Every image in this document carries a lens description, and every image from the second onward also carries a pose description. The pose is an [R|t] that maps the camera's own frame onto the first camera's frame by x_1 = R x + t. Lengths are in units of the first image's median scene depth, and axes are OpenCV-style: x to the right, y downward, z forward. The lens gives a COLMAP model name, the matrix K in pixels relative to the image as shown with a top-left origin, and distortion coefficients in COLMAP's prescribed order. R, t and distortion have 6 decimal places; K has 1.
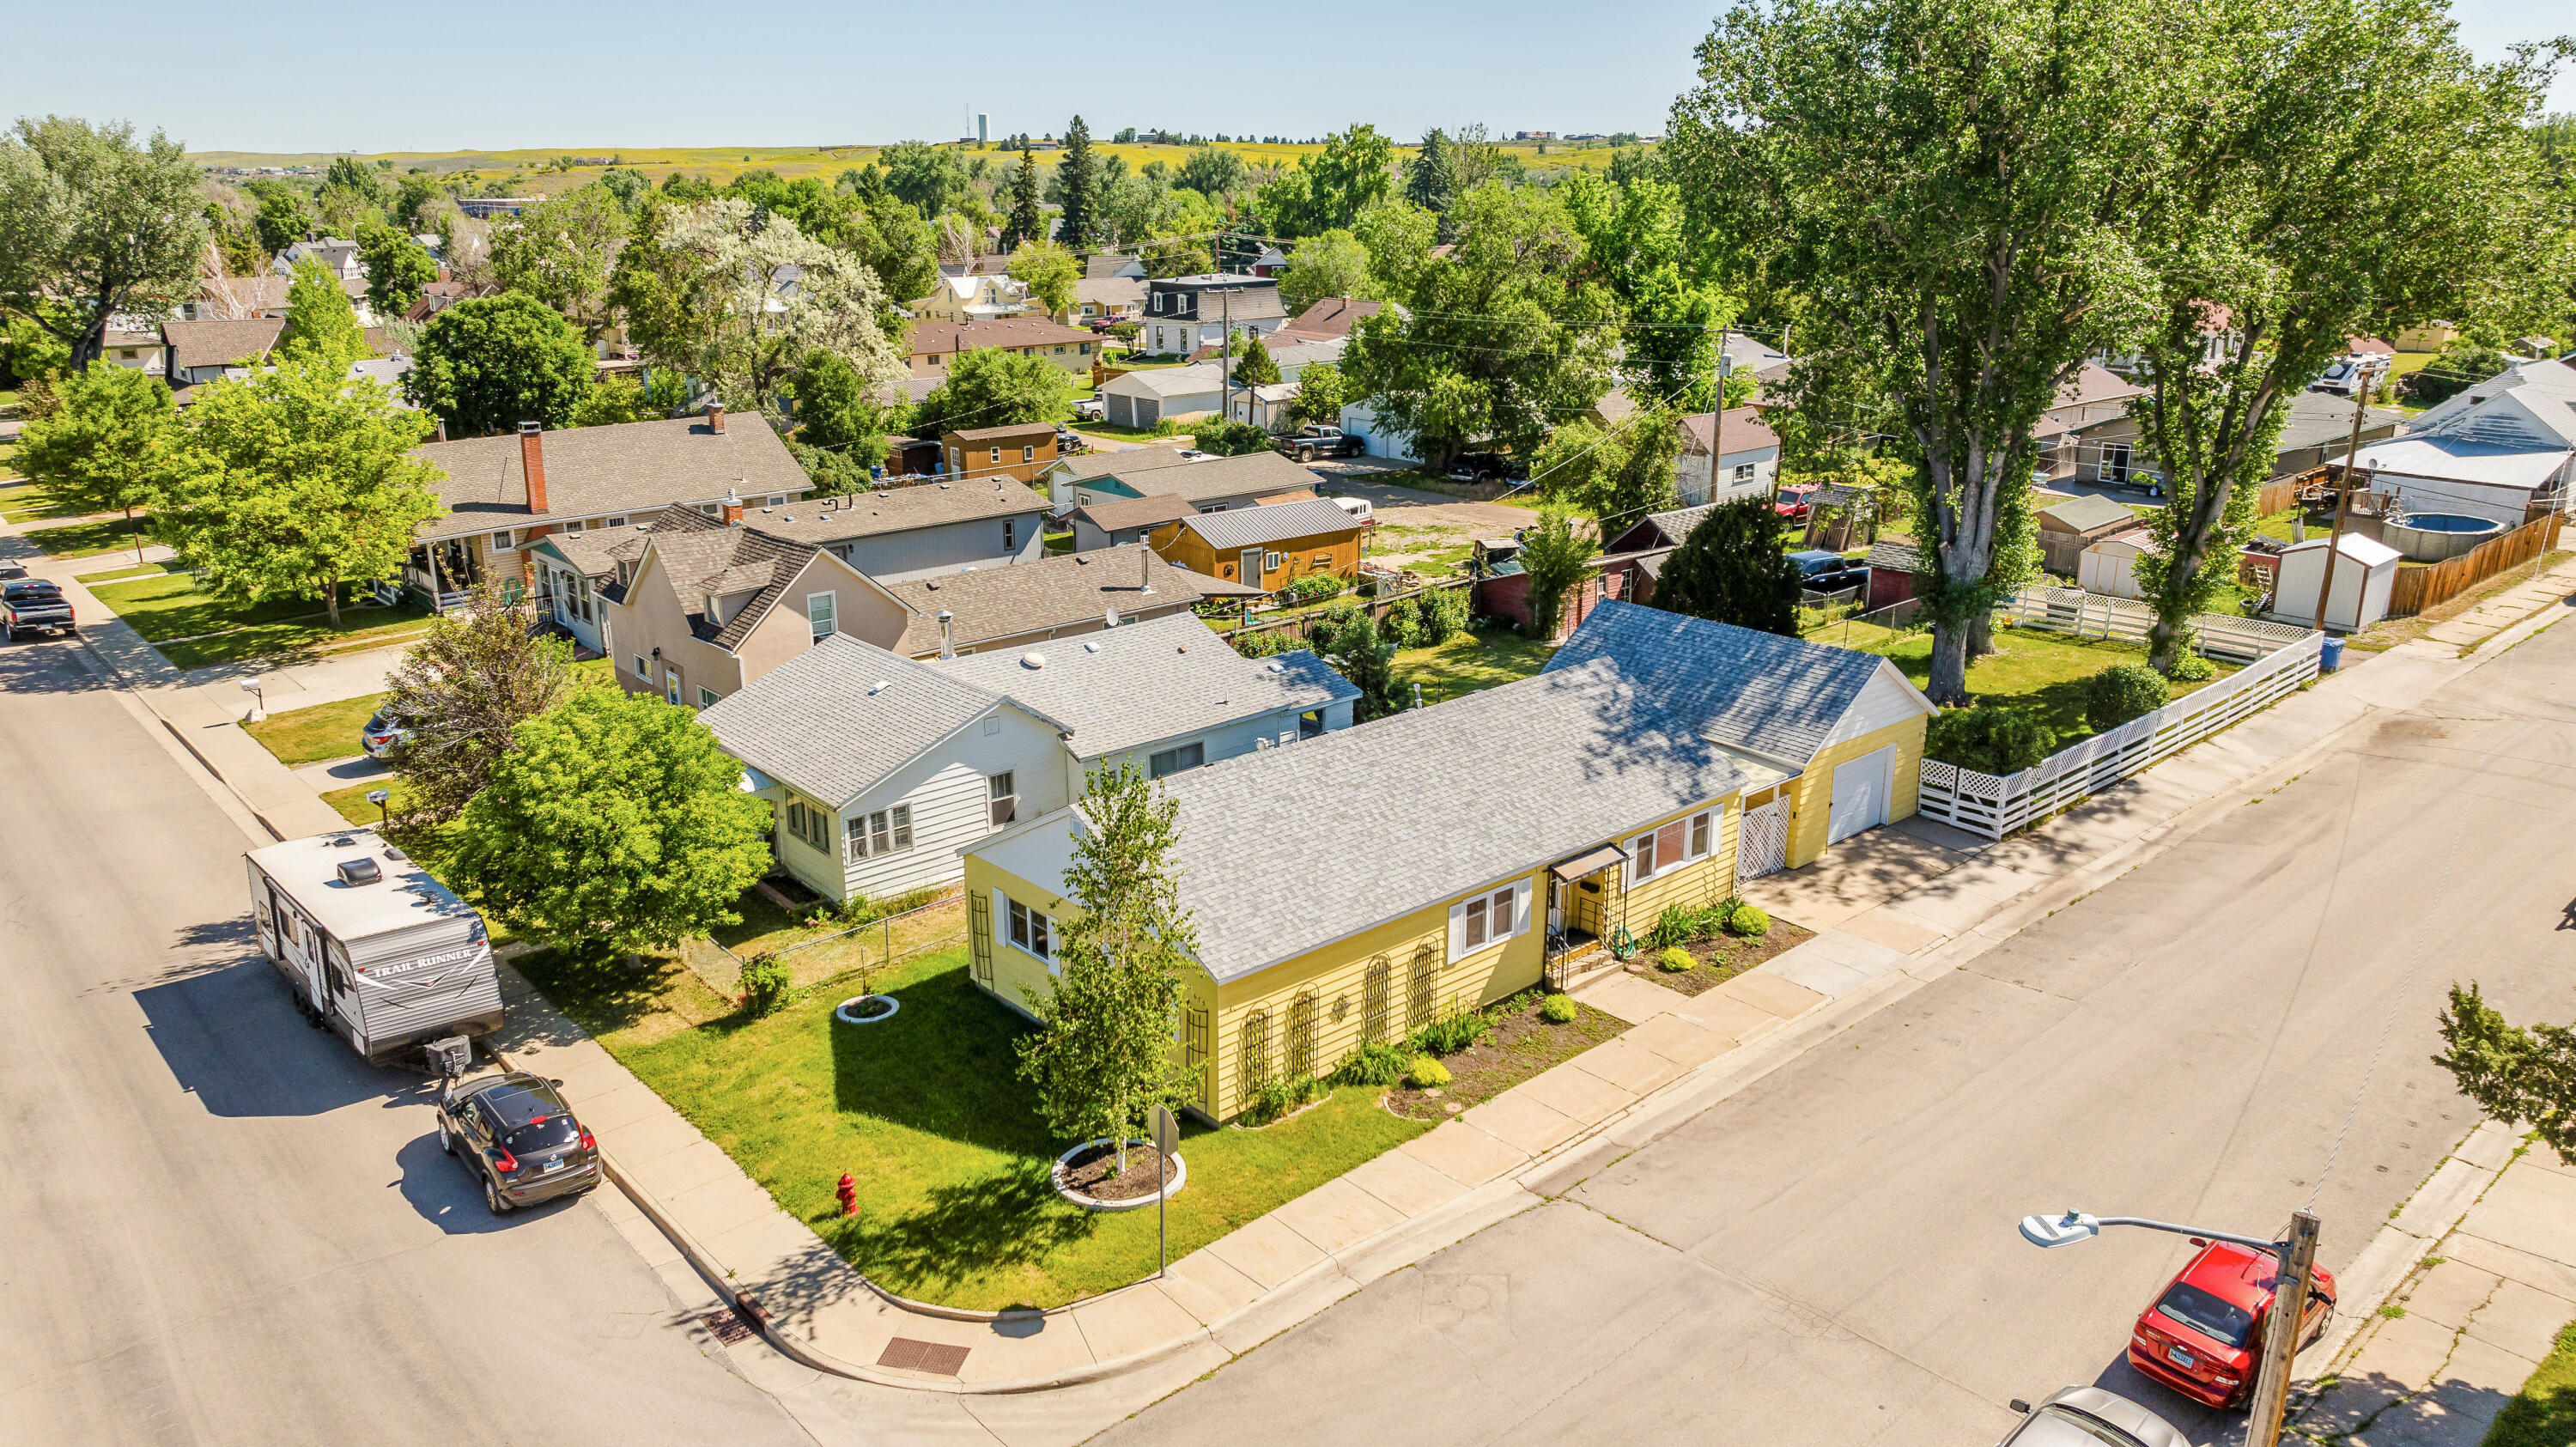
lens RADIAL K [[1803.4, 0, 1288.0], [0, 1803.4, 723.5], [0, 0, 1]] dist [-0.018025, 0.004695]
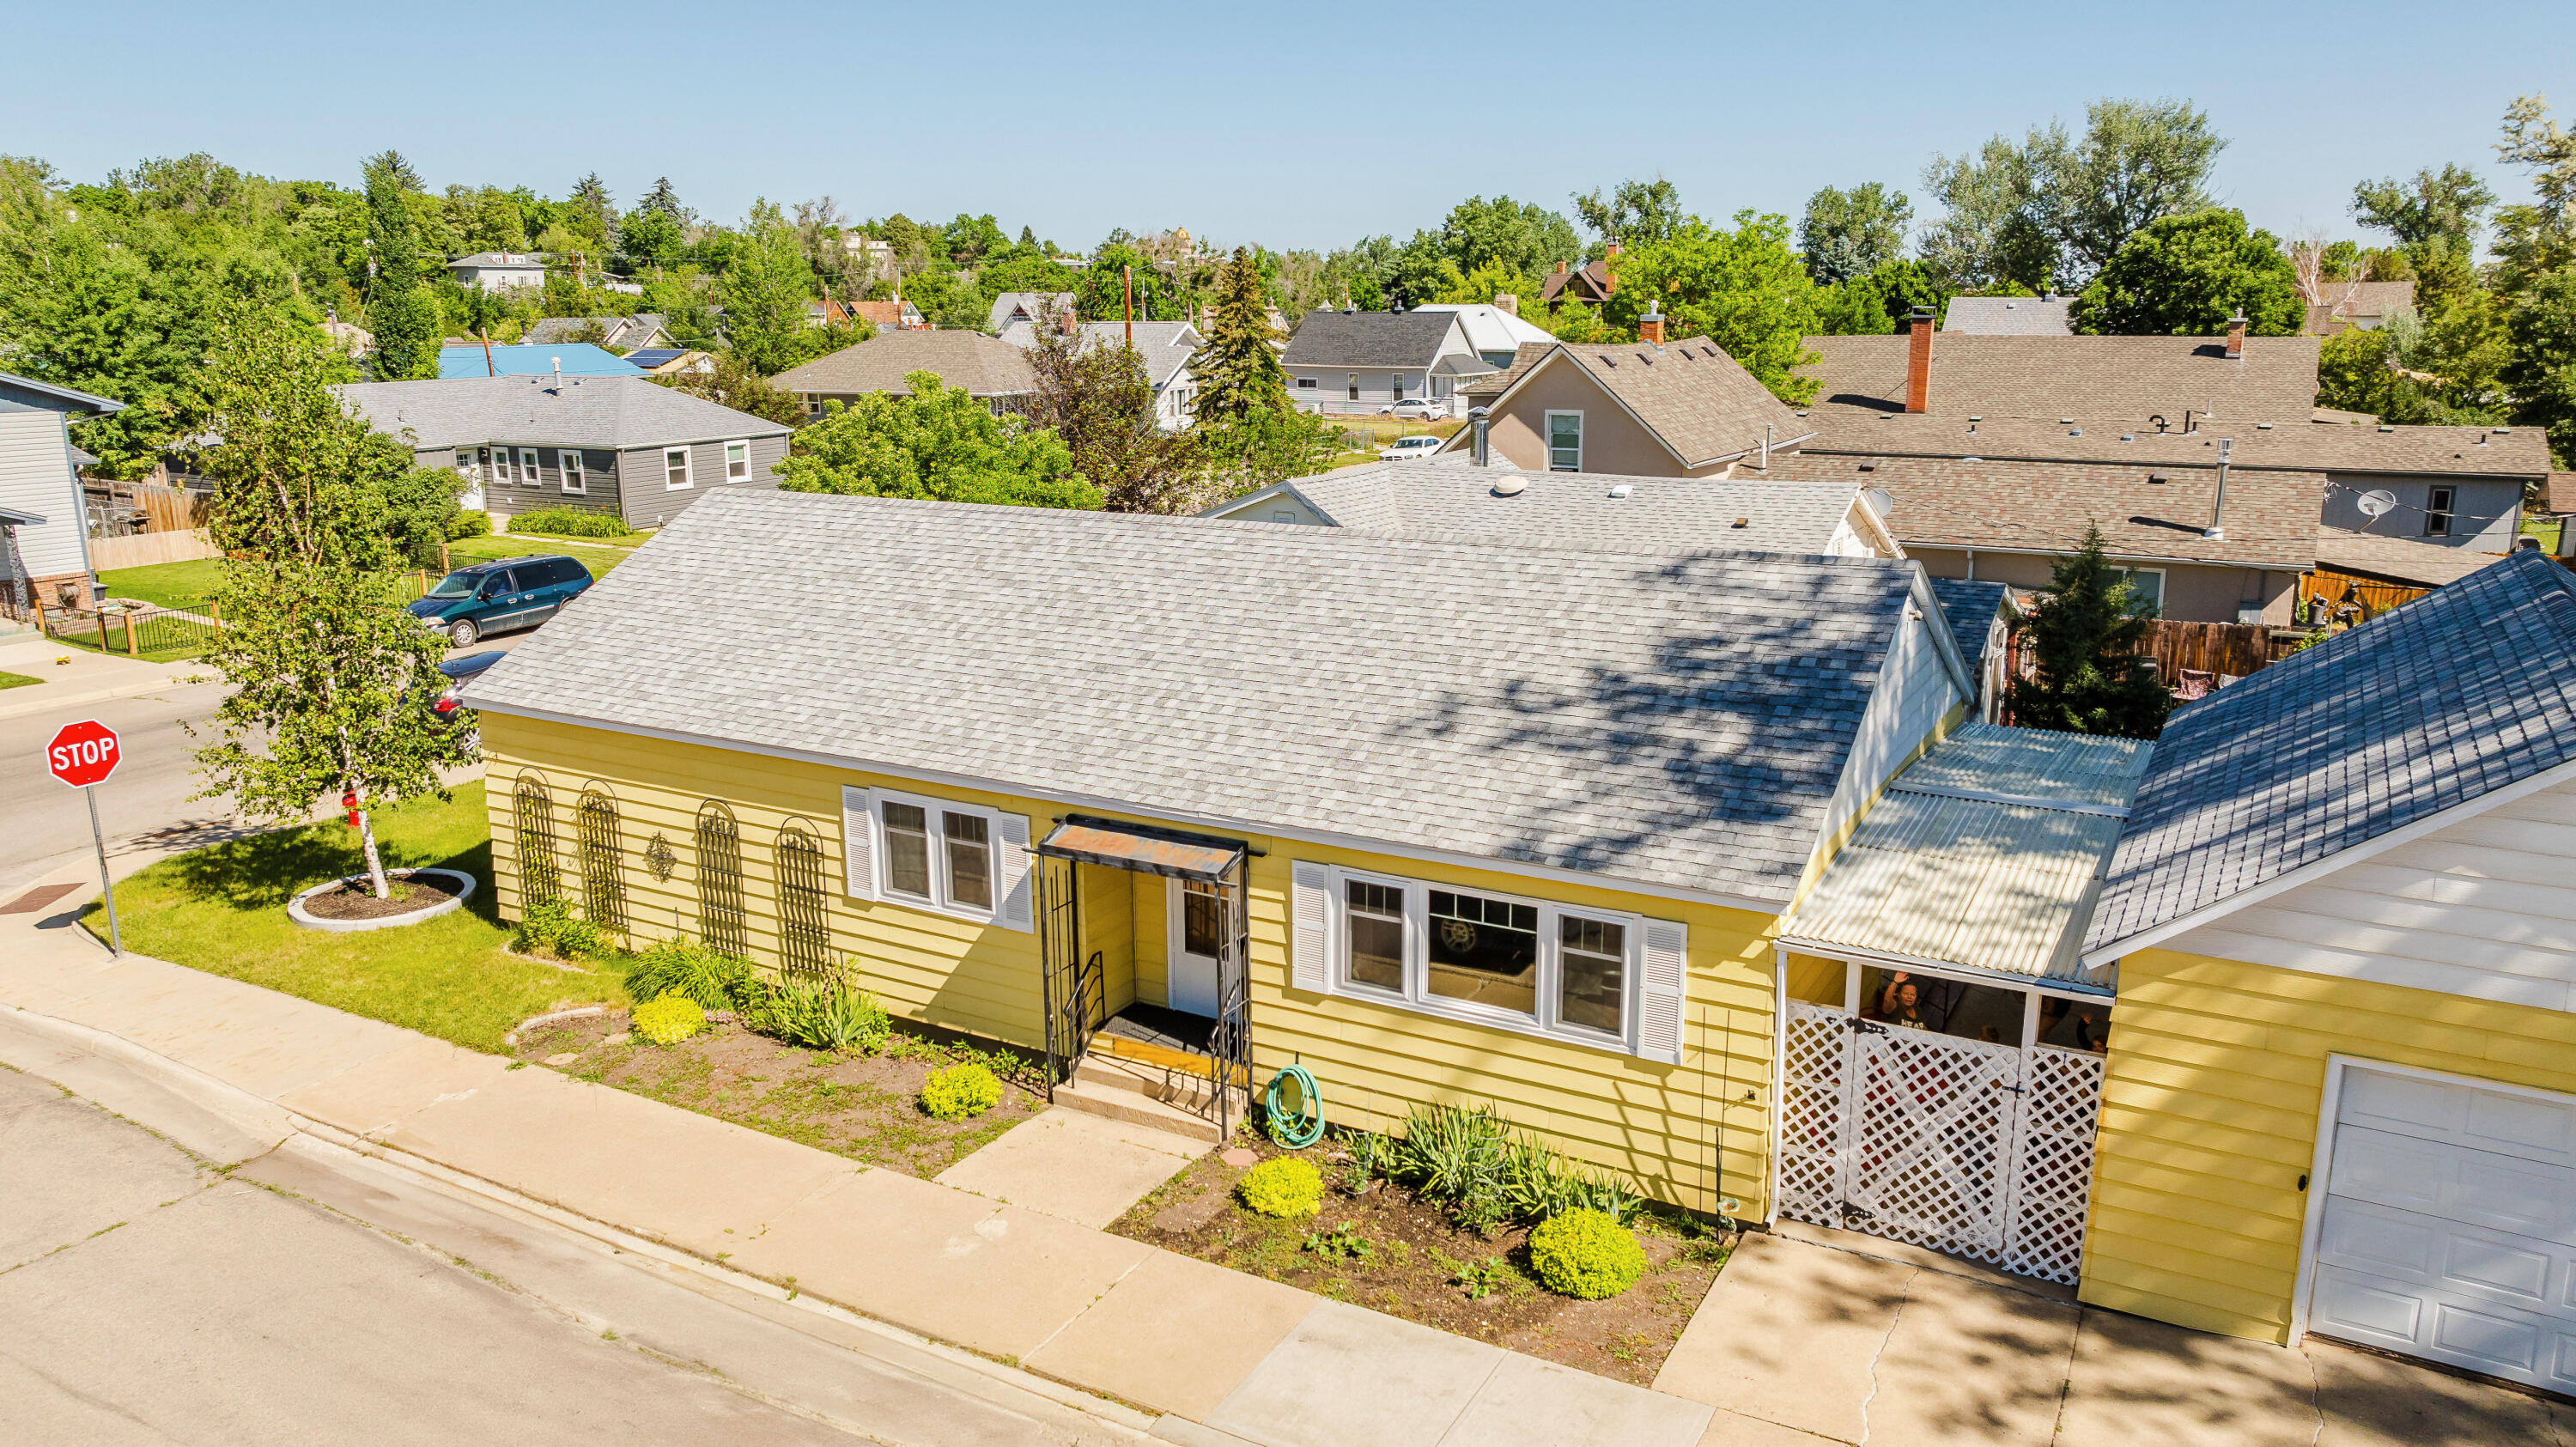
lens RADIAL K [[1803.4, 0, 1288.0], [0, 1803.4, 723.5], [0, 0, 1]] dist [-0.018025, 0.004695]
pose [[0.315632, 0.217917, -0.923520, 0.598977], [-0.270059, 0.953651, 0.132729, -0.022023], [0.909640, 0.207511, 0.359853, 0.886786]]
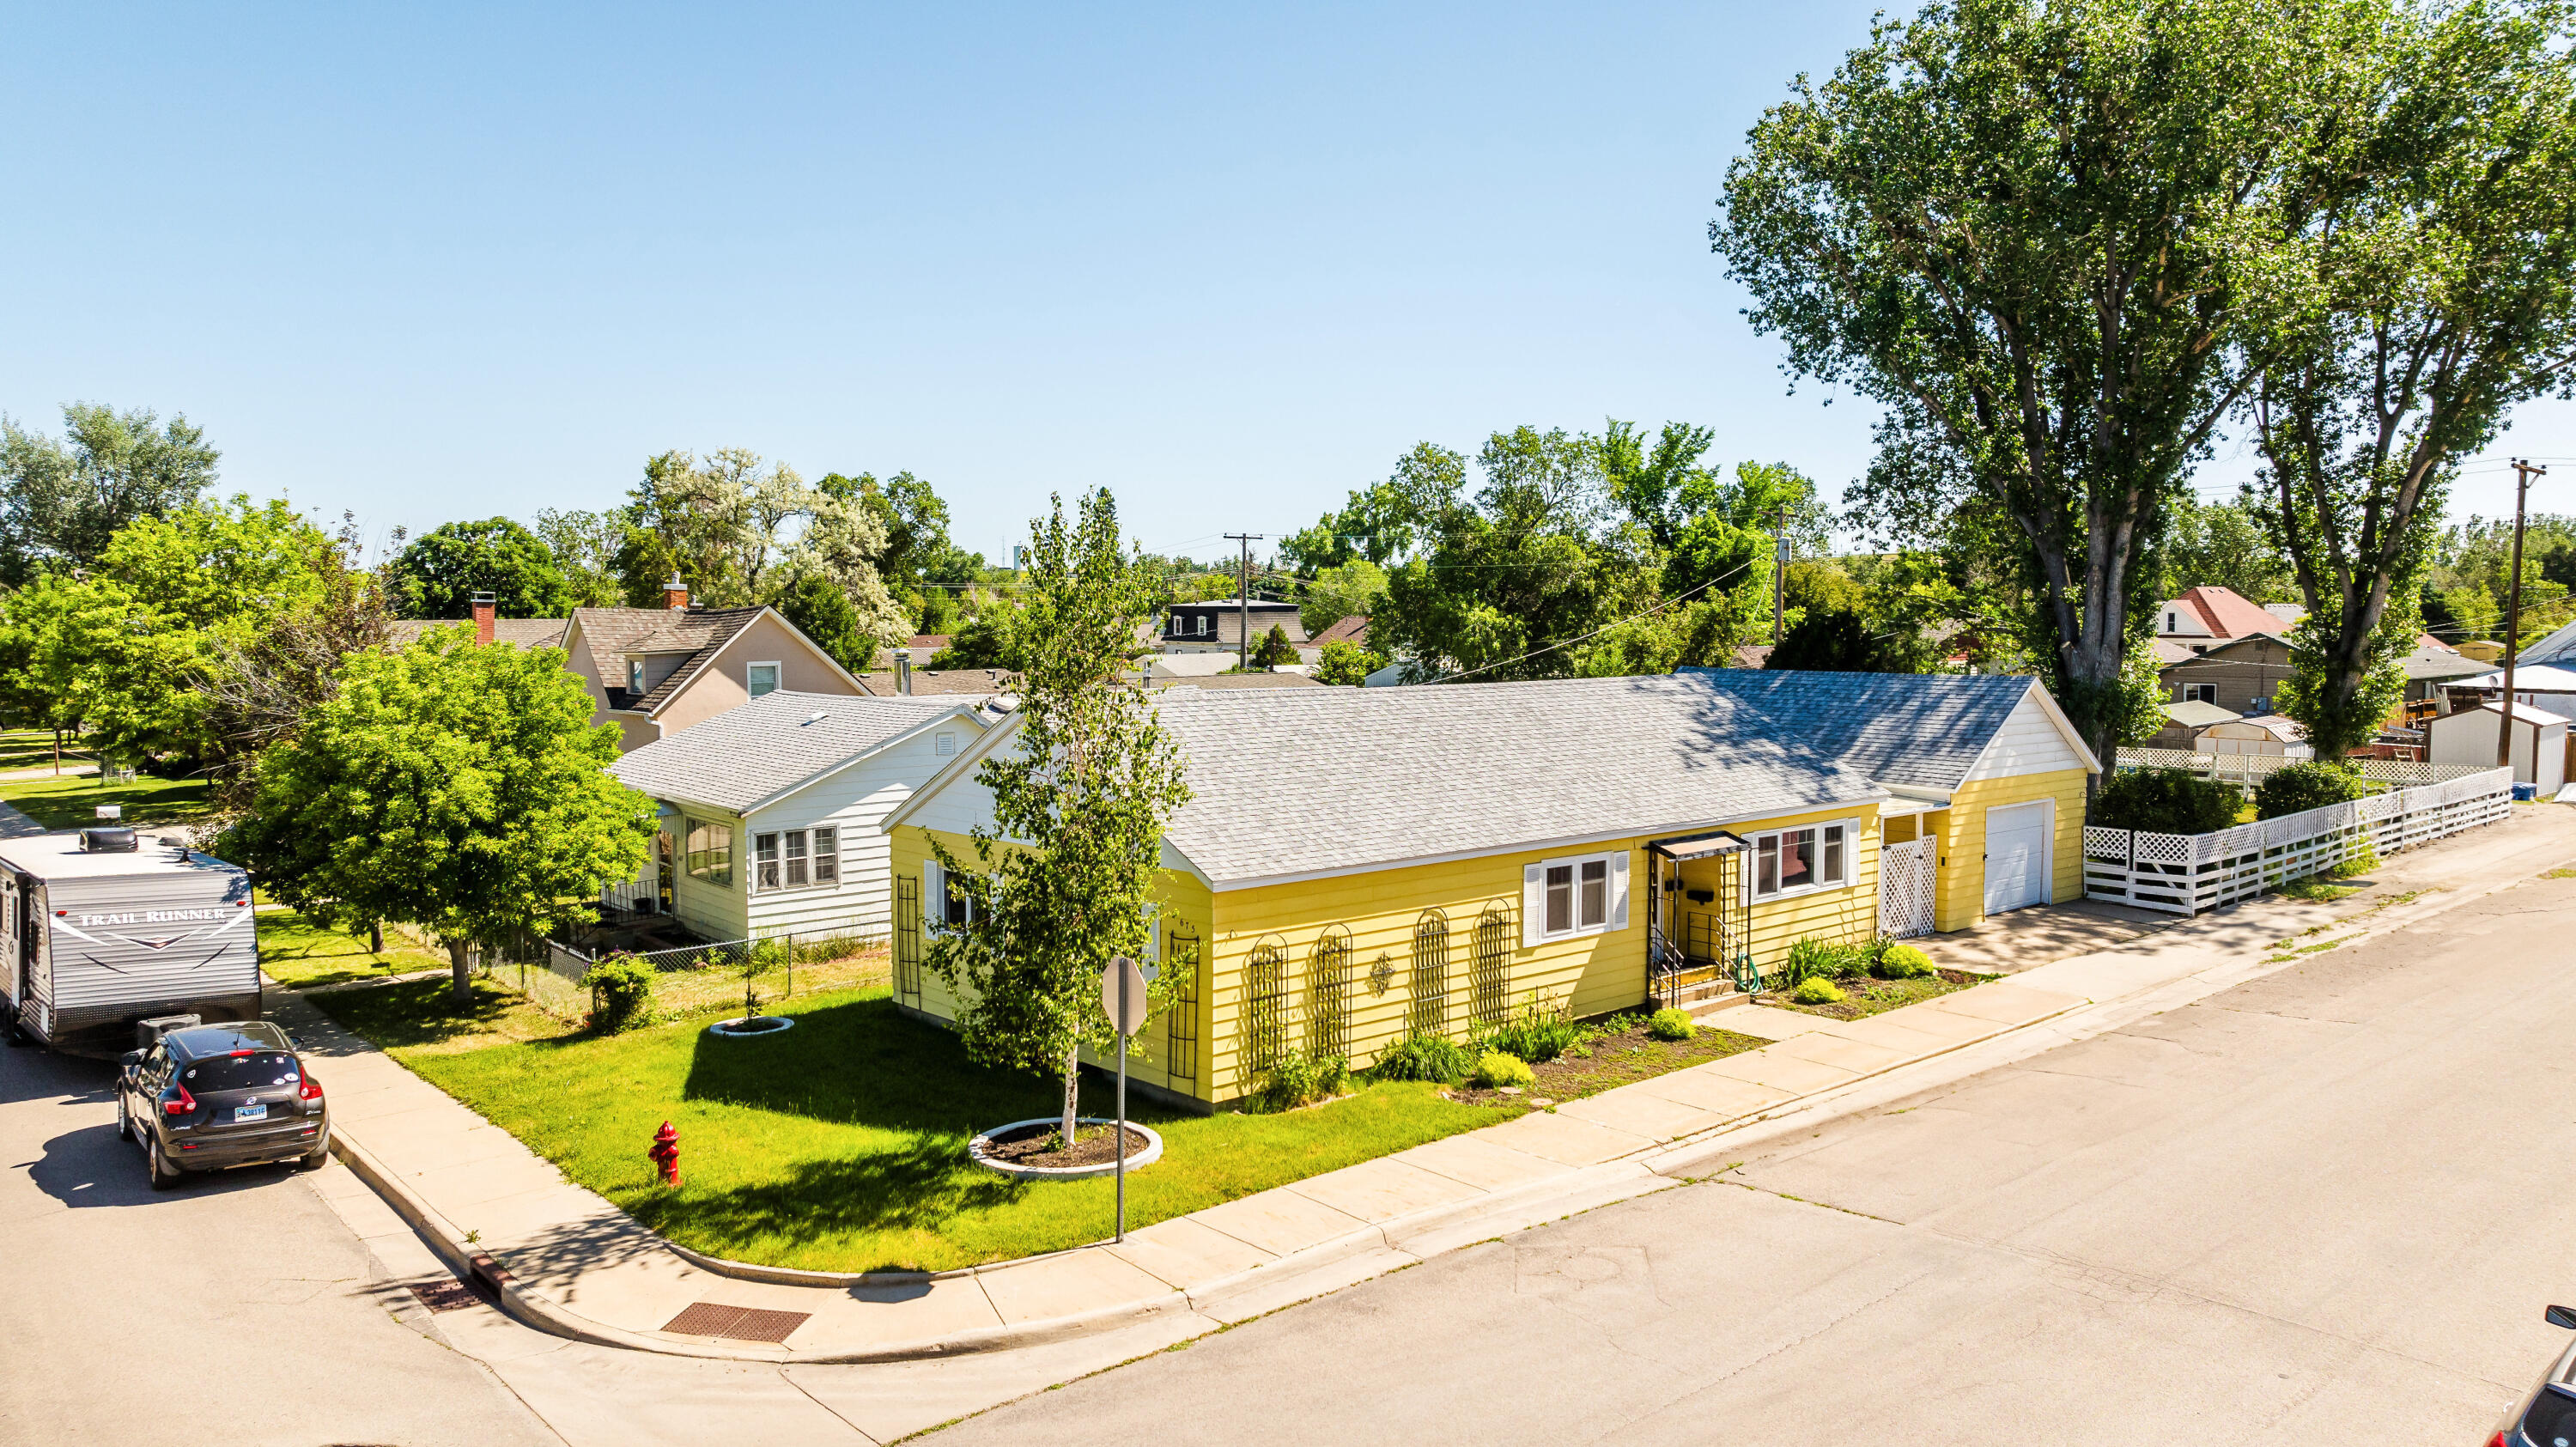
lens RADIAL K [[1808.7, 0, 1288.0], [0, 1808.7, 723.5], [0, 0, 1]] dist [-0.031295, 0.029509]
pose [[0.999927, 0.000353, -0.012049, -0.000045], [-0.003138, 0.972728, -0.231927, 0.210819], [0.011639, 0.231948, 0.972659, 0.241080]]
